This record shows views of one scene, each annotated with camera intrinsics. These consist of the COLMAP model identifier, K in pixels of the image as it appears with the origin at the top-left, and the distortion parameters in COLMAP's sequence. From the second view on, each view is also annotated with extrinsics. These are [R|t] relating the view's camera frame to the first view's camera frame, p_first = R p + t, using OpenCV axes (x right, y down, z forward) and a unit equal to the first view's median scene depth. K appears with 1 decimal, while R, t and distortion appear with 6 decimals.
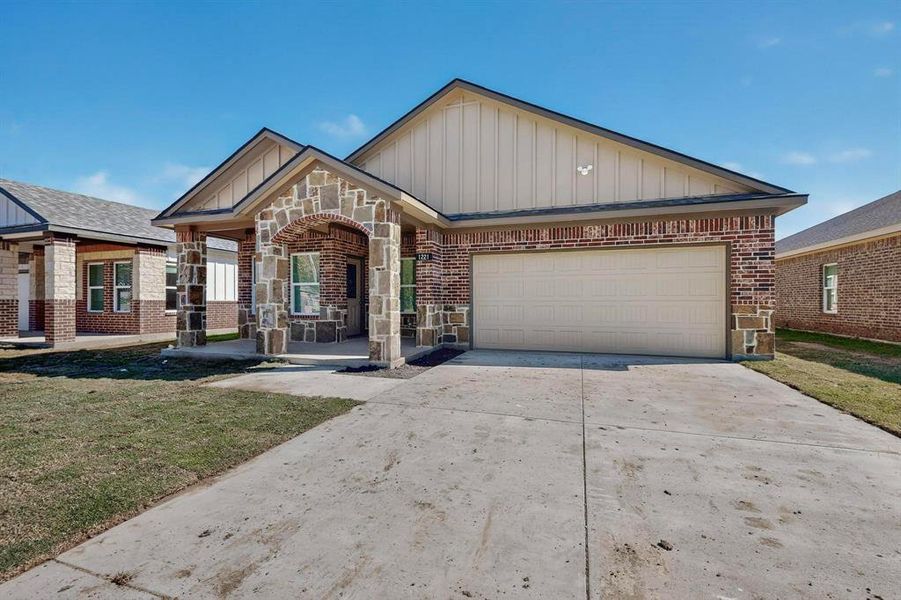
lens RADIAL K [[367.8, 0, 450.5], [0, 367.8, 300.0], [0, 0, 1]] dist [-0.000832, 0.000061]
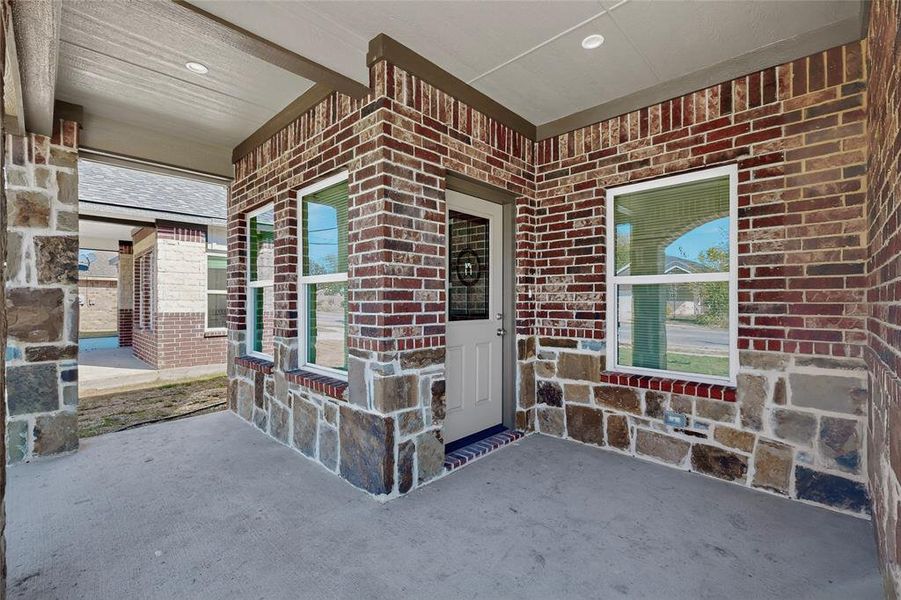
lens RADIAL K [[367.8, 0, 450.5], [0, 367.8, 300.0], [0, 0, 1]] dist [-0.000832, 0.000061]
pose [[0.897564, -0.000664, -0.440883, -0.157910], [0.001469, 0.999998, 0.001486, -0.025399], [0.440881, -0.001981, 0.897564, 0.779281]]
